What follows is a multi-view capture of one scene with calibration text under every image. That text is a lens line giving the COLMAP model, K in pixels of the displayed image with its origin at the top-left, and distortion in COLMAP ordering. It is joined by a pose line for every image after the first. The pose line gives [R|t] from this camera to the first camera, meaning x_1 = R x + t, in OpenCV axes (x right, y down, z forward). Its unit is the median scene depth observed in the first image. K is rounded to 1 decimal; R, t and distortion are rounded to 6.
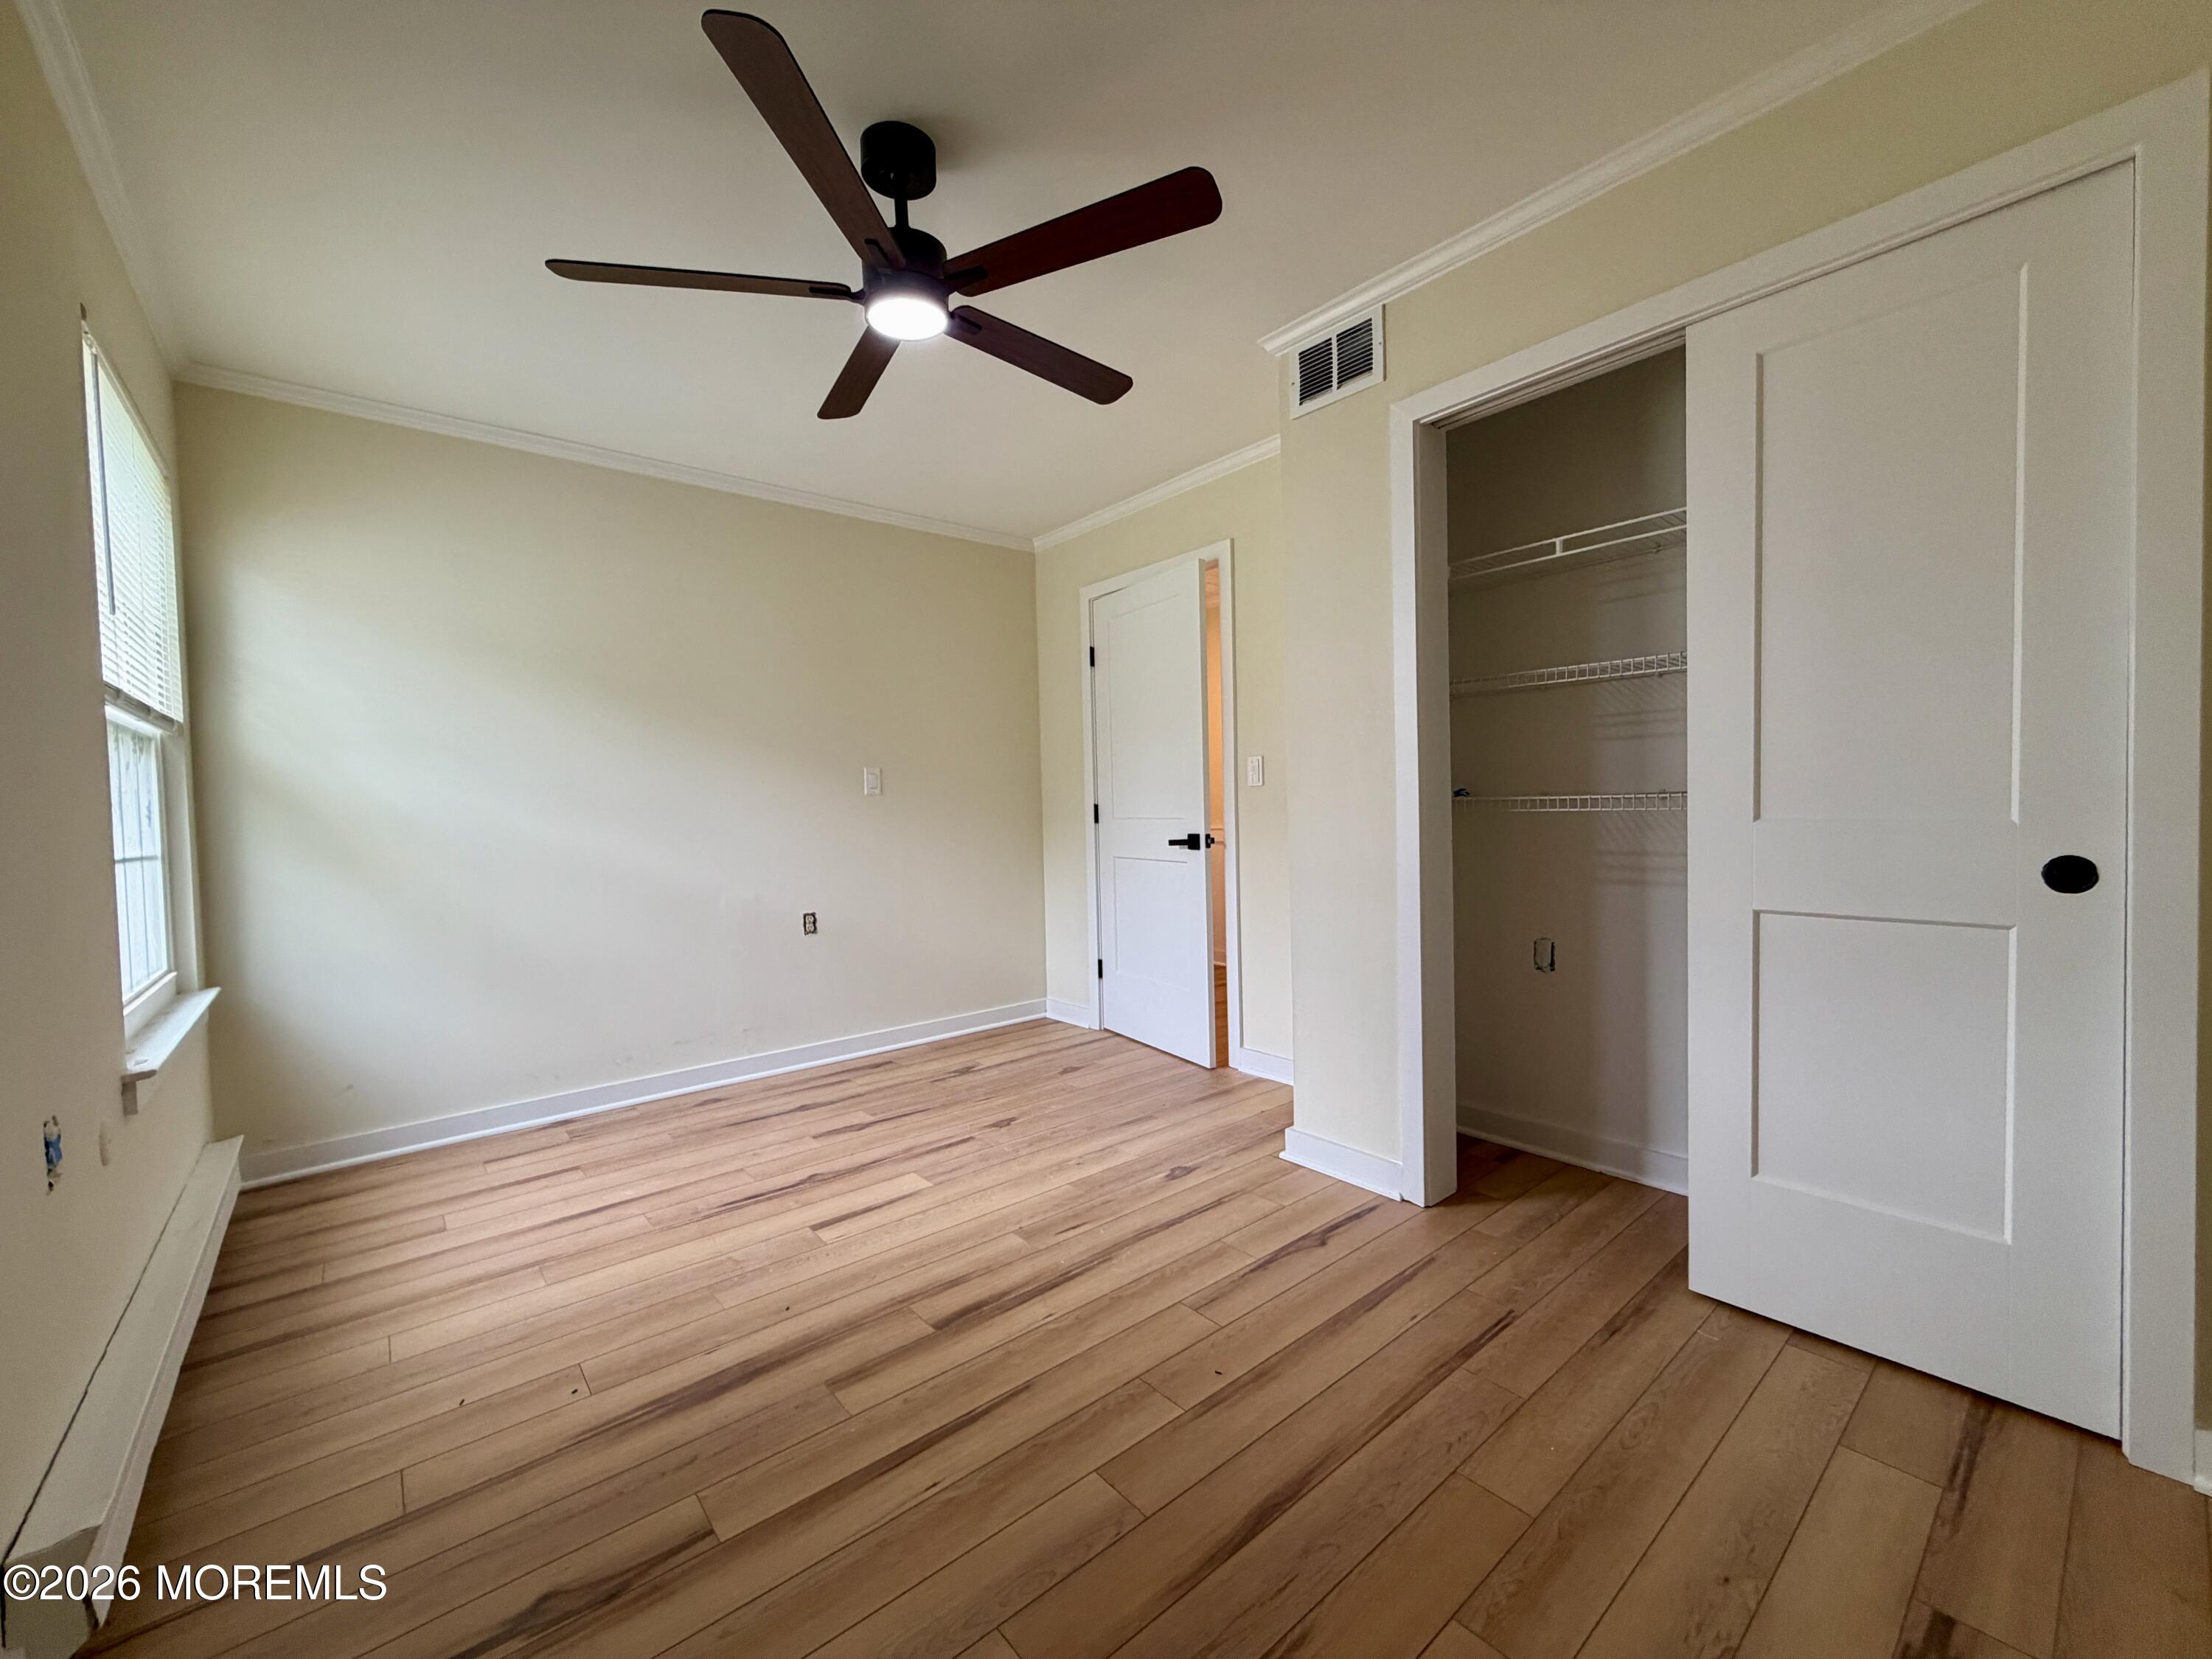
lens RADIAL K [[881.0, 0, 1095.0], [0, 881.0, 834.6], [0, 0, 1]] dist [0.001309, 0.000426]
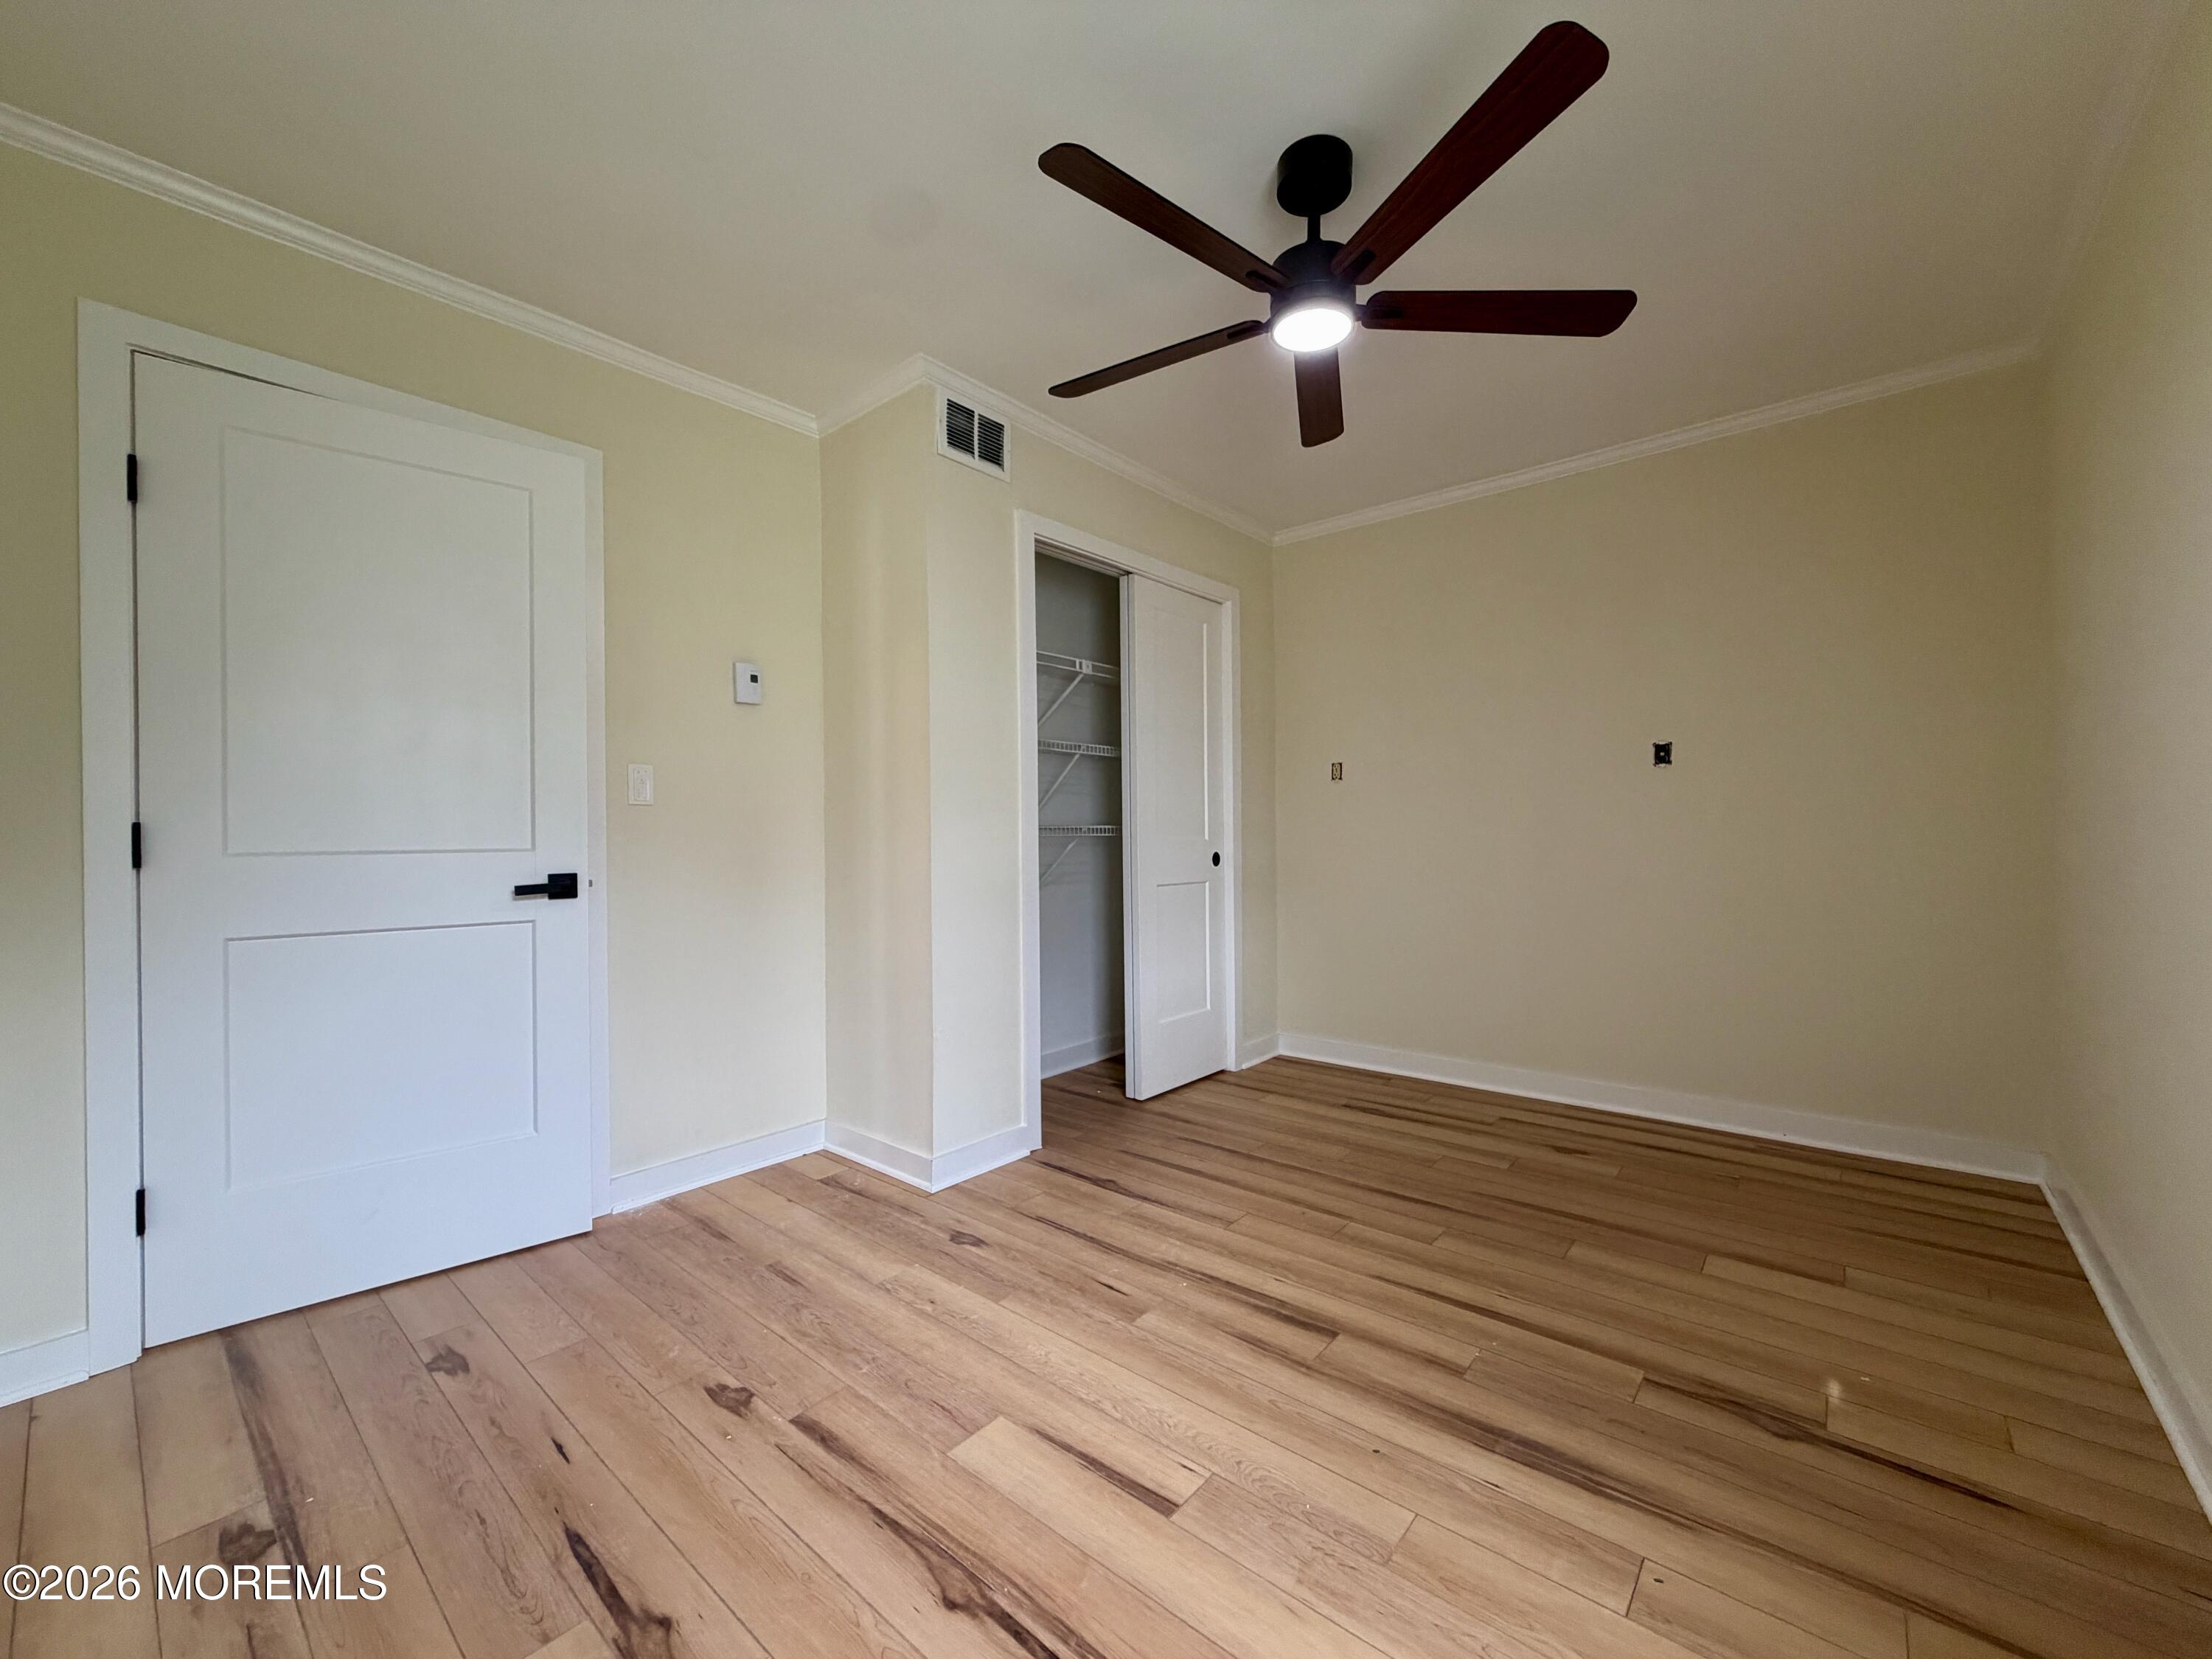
lens RADIAL K [[881.0, 0, 1095.0], [0, 881.0, 834.6], [0, 0, 1]] dist [0.001309, 0.000426]
pose [[-0.158971, 0.023710, 0.986998, -0.888846], [0.047995, 0.998715, -0.016261, -0.000528], [-0.986116, 0.044786, -0.159905, 1.099475]]
